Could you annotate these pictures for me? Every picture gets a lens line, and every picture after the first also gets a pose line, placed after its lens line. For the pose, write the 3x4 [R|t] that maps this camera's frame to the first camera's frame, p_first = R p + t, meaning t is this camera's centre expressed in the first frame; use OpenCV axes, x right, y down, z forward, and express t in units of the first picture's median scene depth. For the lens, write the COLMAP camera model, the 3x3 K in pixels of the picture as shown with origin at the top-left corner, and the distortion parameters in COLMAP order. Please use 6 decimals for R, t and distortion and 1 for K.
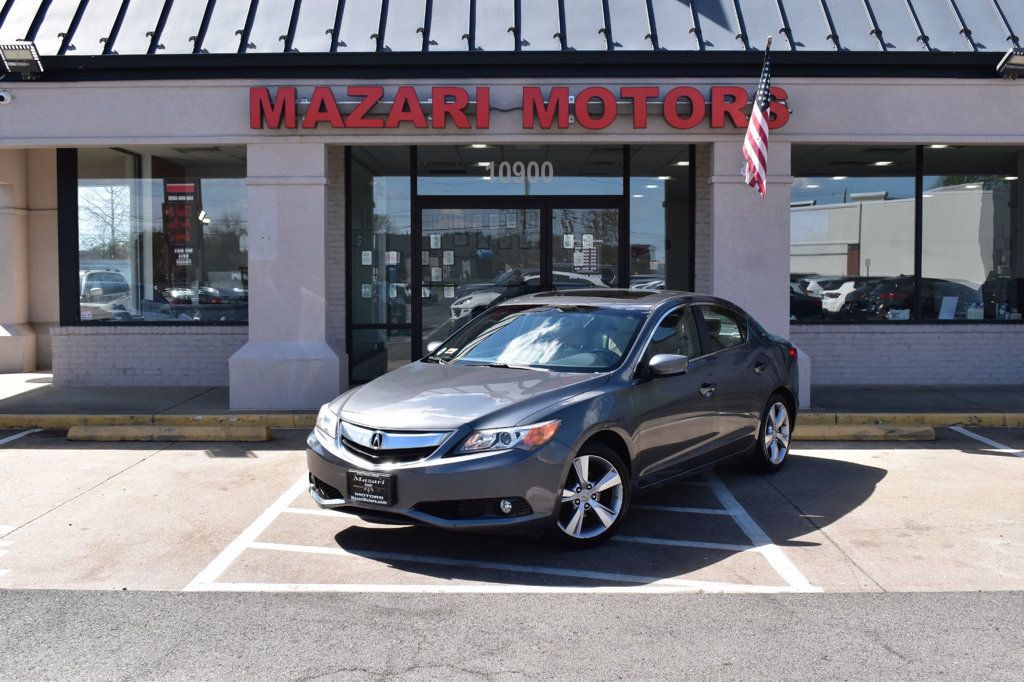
lens RADIAL K [[1178.4, 0, 510.5], [0, 1178.4, 339.4], [0, 0, 1]] dist [-0.057019, 0.000000]
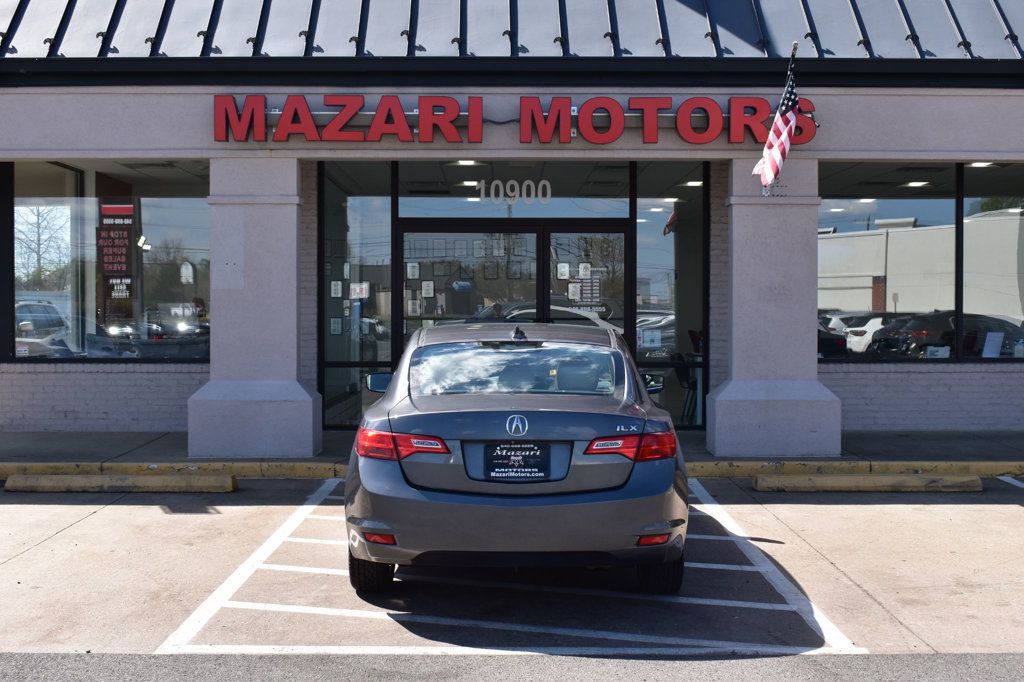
lens RADIAL K [[1340.1, 0, 512.2], [0, 1340.1, 342.7], [0, 0, 1]] dist [-0.039112, 0.000000]
pose [[0.999845, 0.002240, 0.017470, -0.012635], [-0.001694, 0.999511, -0.031216, 0.004599], [-0.017531, 0.031181, 0.999360, -0.013948]]
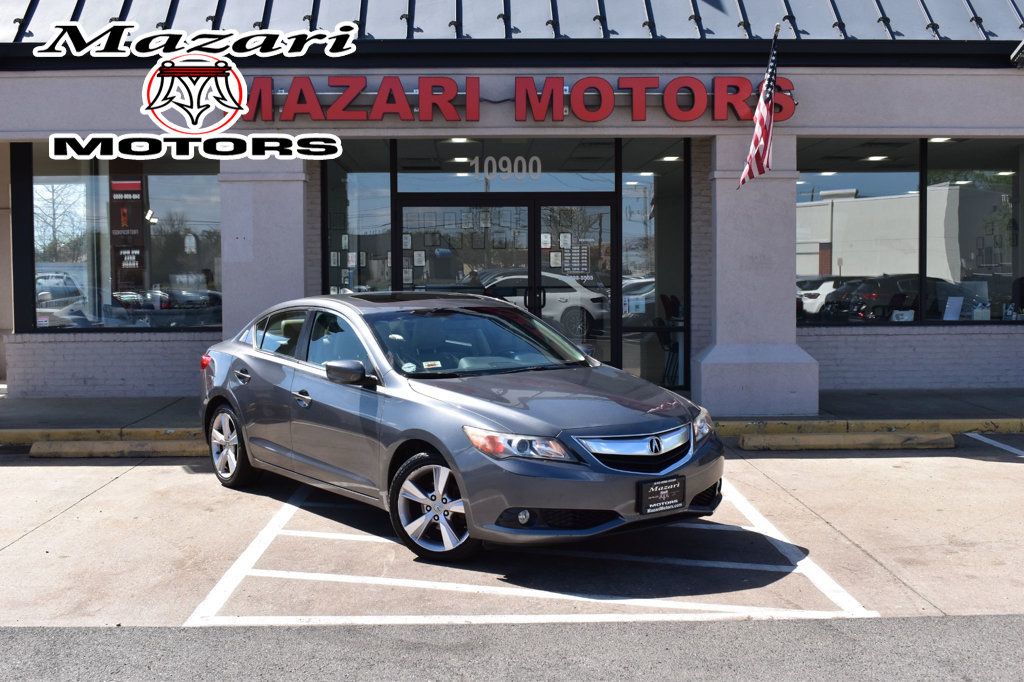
lens RADIAL K [[1219.3, 0, 509.6], [0, 1219.3, 340.6], [0, 0, 1]] dist [-0.052168, 0.000000]
pose [[0.999347, -0.006611, 0.035522, -0.029224], [0.006674, 0.999976, -0.001650, -0.001718], [-0.035511, 0.001886, 0.999368, 0.025236]]
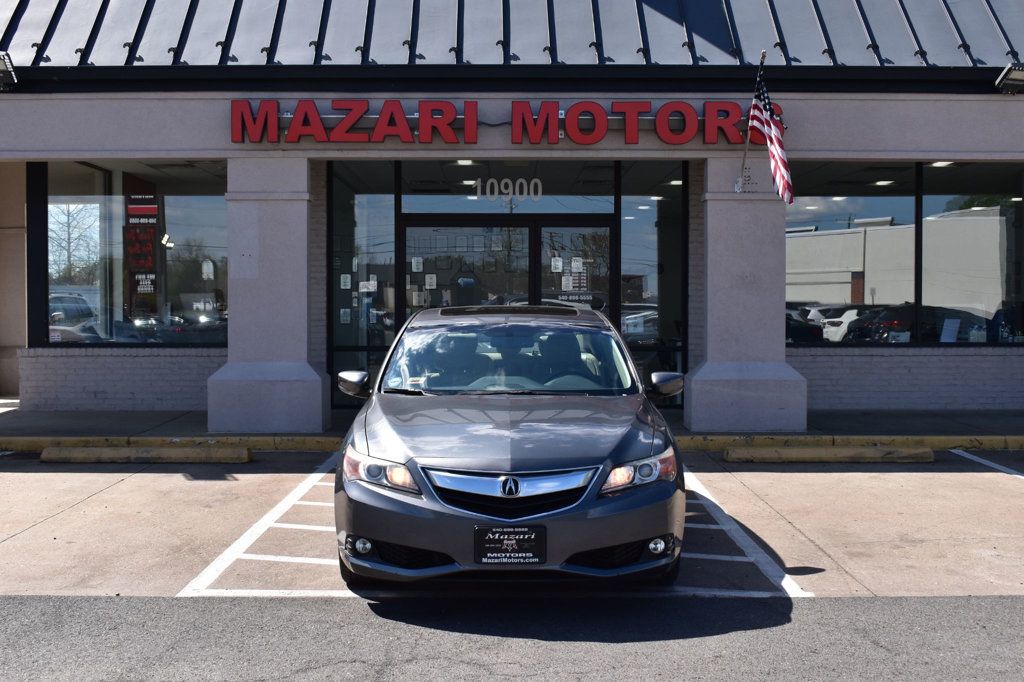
lens RADIAL K [[1264.3, 0, 511.9], [0, 1264.3, 342.3], [0, 0, 1]] dist [-0.048528, 0.000000]
pose [[0.999881, 0.001655, 0.015370, -0.005070], [-0.001251, 0.999654, -0.026275, 0.012711], [-0.015408, 0.026252, 0.999537, -0.041618]]
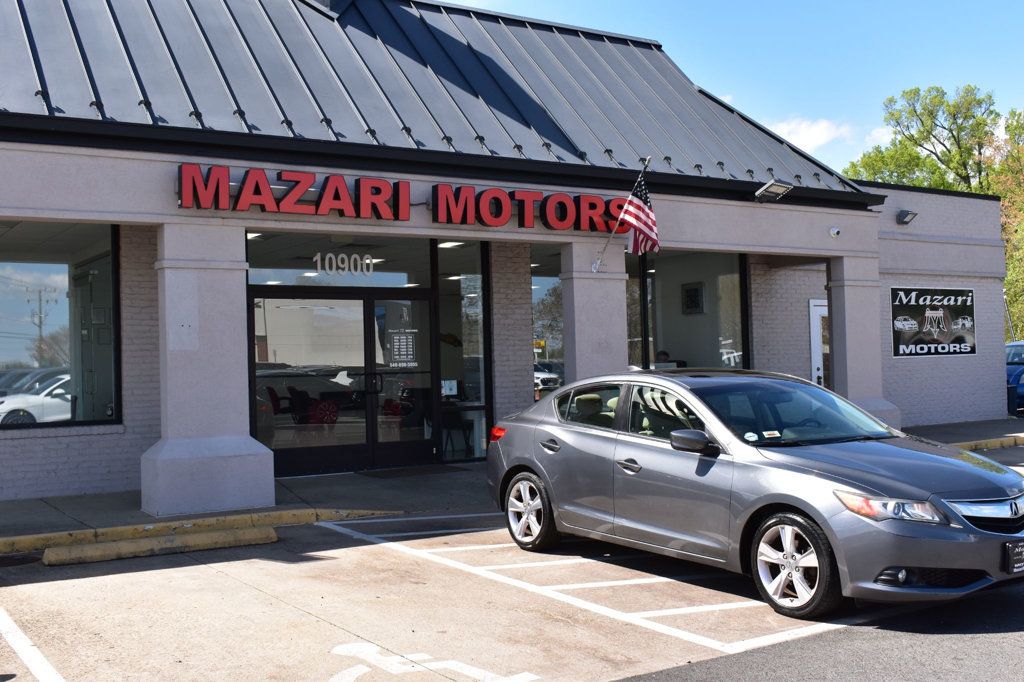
lens RADIAL K [[1121.6, 0, 515.3], [0, 1121.6, 346.6], [0, 0, 1]] dist [-0.075005, 0.000000]
pose [[0.825339, -0.009873, 0.564551, -0.491359], [0.054167, 0.996620, -0.061759, -0.002359], [-0.562033, 0.081552, 0.823084, 0.139048]]
